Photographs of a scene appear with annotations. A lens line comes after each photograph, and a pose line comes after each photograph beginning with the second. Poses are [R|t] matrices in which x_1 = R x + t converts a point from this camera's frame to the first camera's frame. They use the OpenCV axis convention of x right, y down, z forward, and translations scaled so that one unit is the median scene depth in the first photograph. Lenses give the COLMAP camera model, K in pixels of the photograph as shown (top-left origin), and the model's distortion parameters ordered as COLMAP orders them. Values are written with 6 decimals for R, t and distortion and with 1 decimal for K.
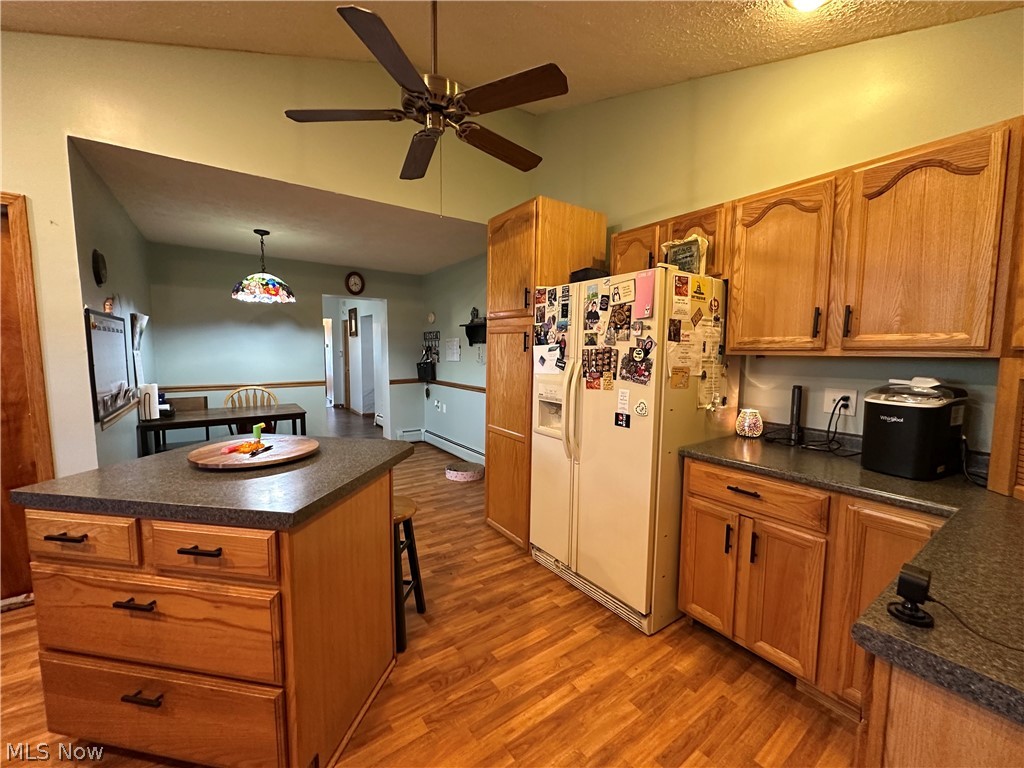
lens RADIAL K [[410.7, 0, 512.0], [0, 410.7, 384.0], [0, 0, 1]] dist [-0.000489, 0.000099]
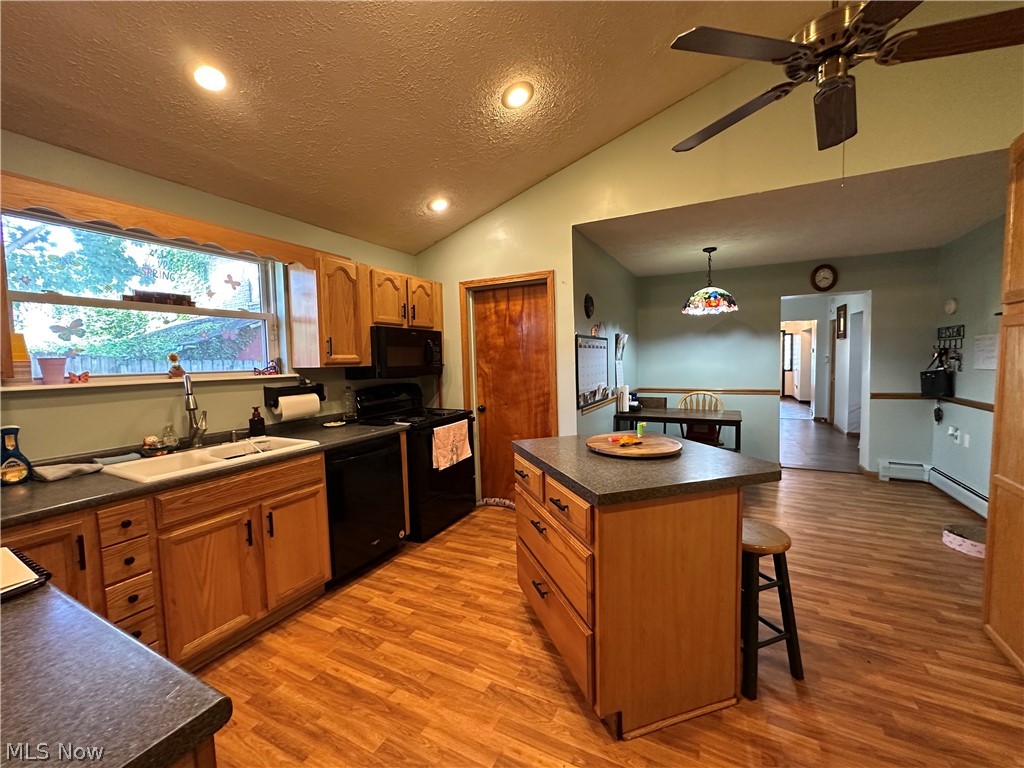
lens RADIAL K [[410.7, 0, 512.0], [0, 410.7, 384.0], [0, 0, 1]] dist [-0.000489, 0.000099]
pose [[0.453054, 0.039046, -0.890627, 0.236732], [-0.051724, 0.998509, 0.017464, -0.014083], [0.889981, 0.038155, 0.454398, 0.103541]]
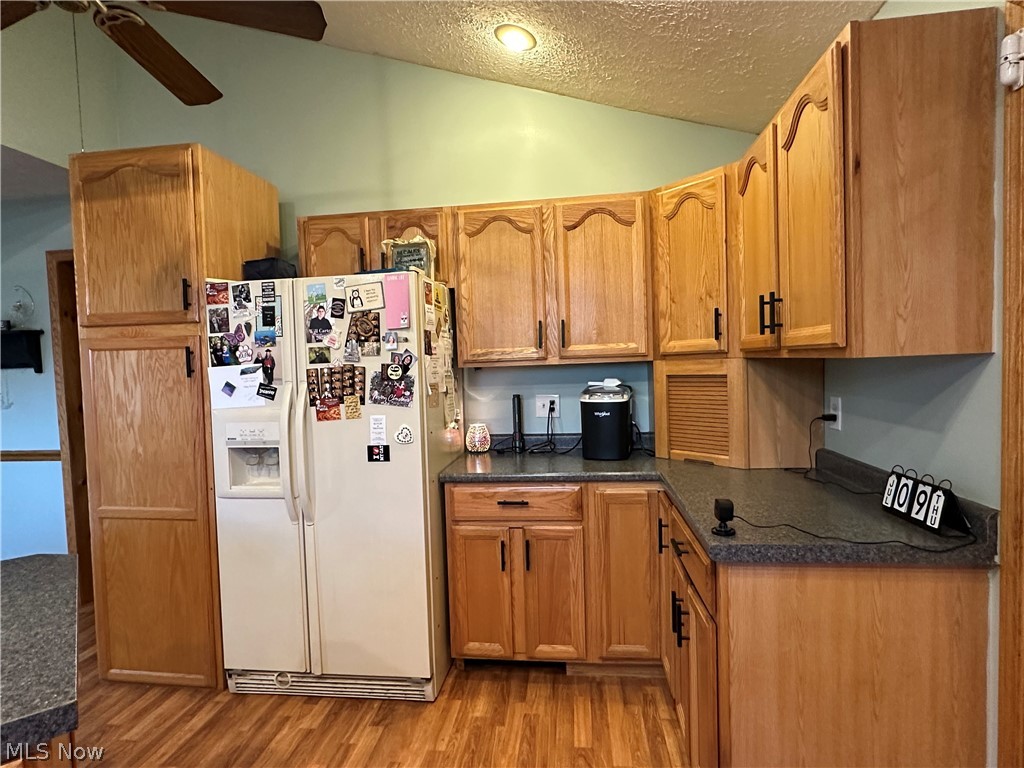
lens RADIAL K [[560.8, 0, 510.4], [0, 560.8, 388.9], [0, 0, 1]] dist [-0.001212, -0.000399]
pose [[0.677011, -0.068875, 0.732743, -0.350206], [0.101525, 0.994833, -0.000293, -0.011615], [-0.728937, 0.074590, 0.680505, 0.047335]]
